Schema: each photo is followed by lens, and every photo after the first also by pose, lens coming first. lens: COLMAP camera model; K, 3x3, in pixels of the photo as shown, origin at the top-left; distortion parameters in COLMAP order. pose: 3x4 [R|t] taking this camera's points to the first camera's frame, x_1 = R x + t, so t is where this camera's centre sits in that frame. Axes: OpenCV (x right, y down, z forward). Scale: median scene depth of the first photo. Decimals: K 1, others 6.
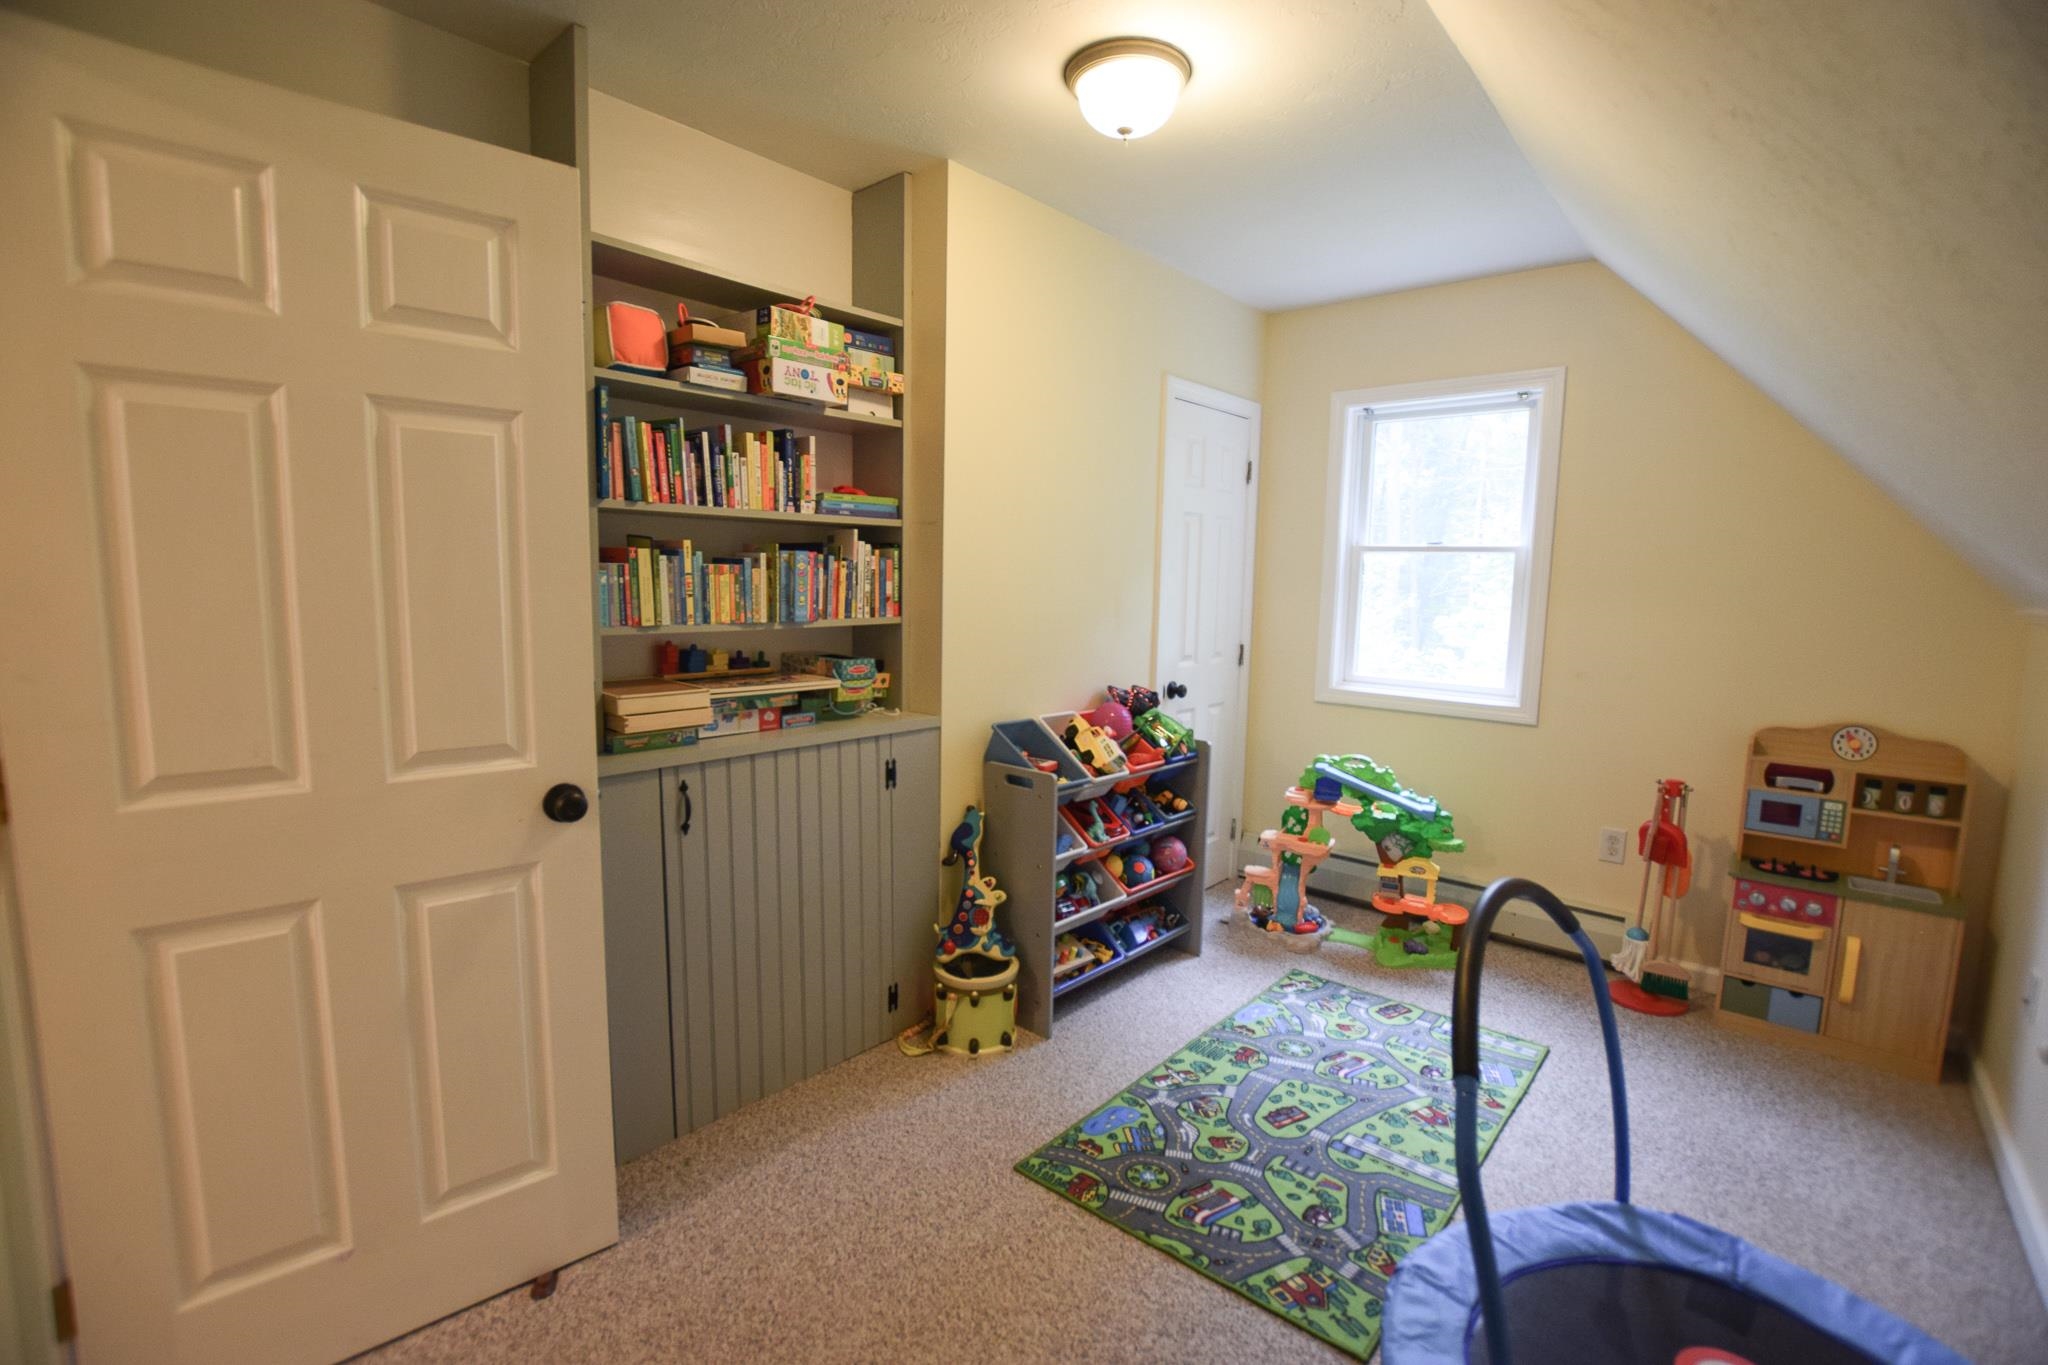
lens RADIAL K [[918.0, 0, 1026.4], [0, 918.0, 682.2], [0, 0, 1]] dist [-0.037175, 0.000160]
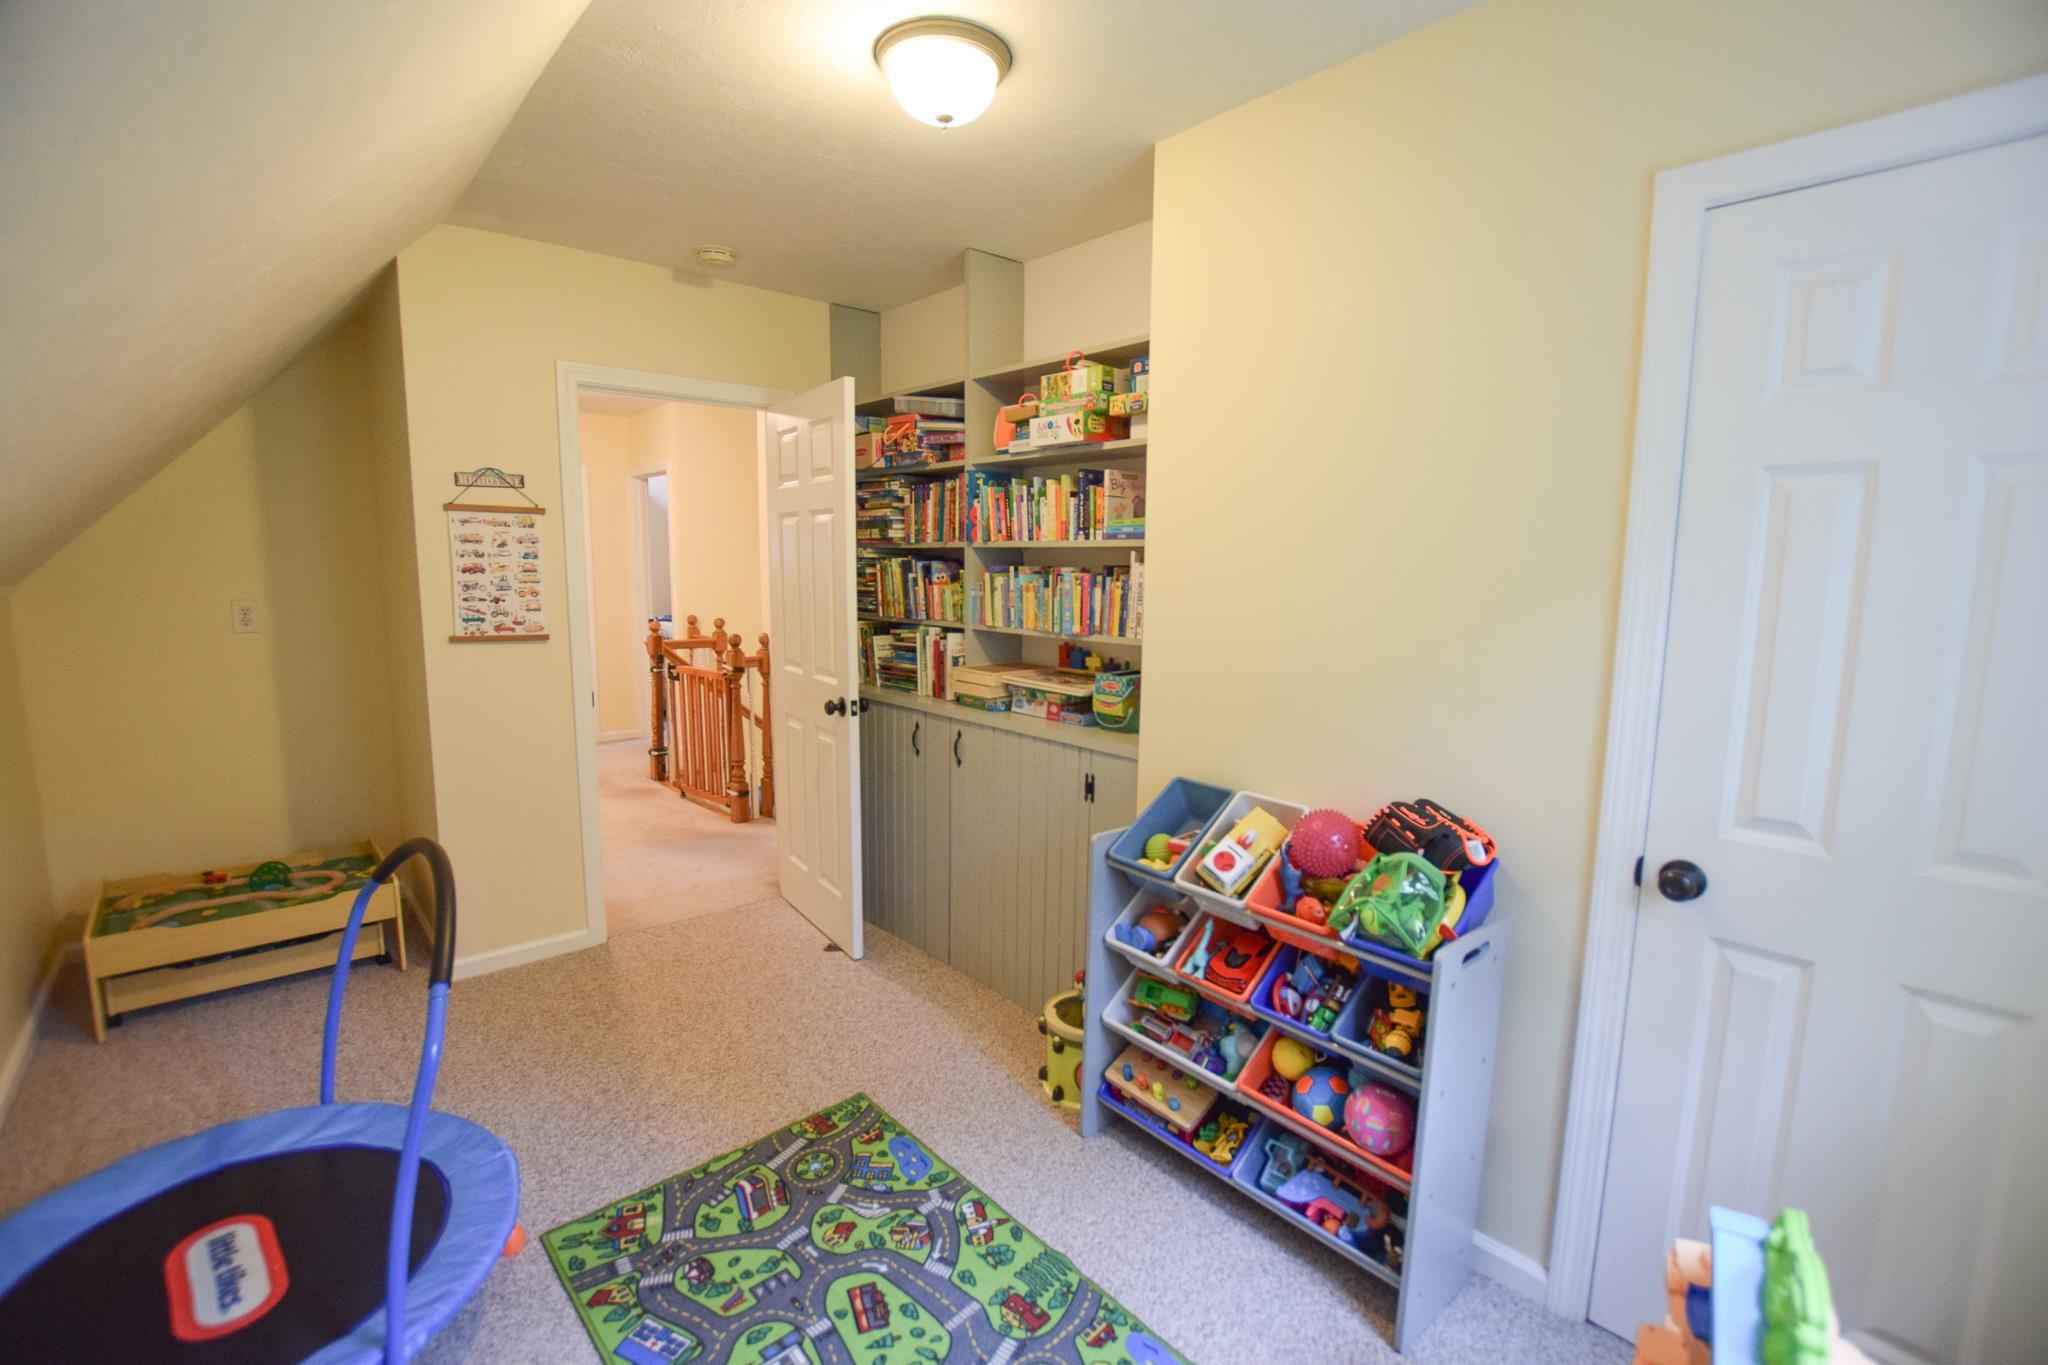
lens RADIAL K [[918.0, 0, 1026.4], [0, 918.0, 682.2], [0, 0, 1]] dist [-0.037175, 0.000160]
pose [[-0.133880, 0.108871, -0.984999, 1.052275], [-0.129783, 0.983460, 0.126340, -0.167963], [0.982463, 0.144751, -0.117536, 1.254518]]
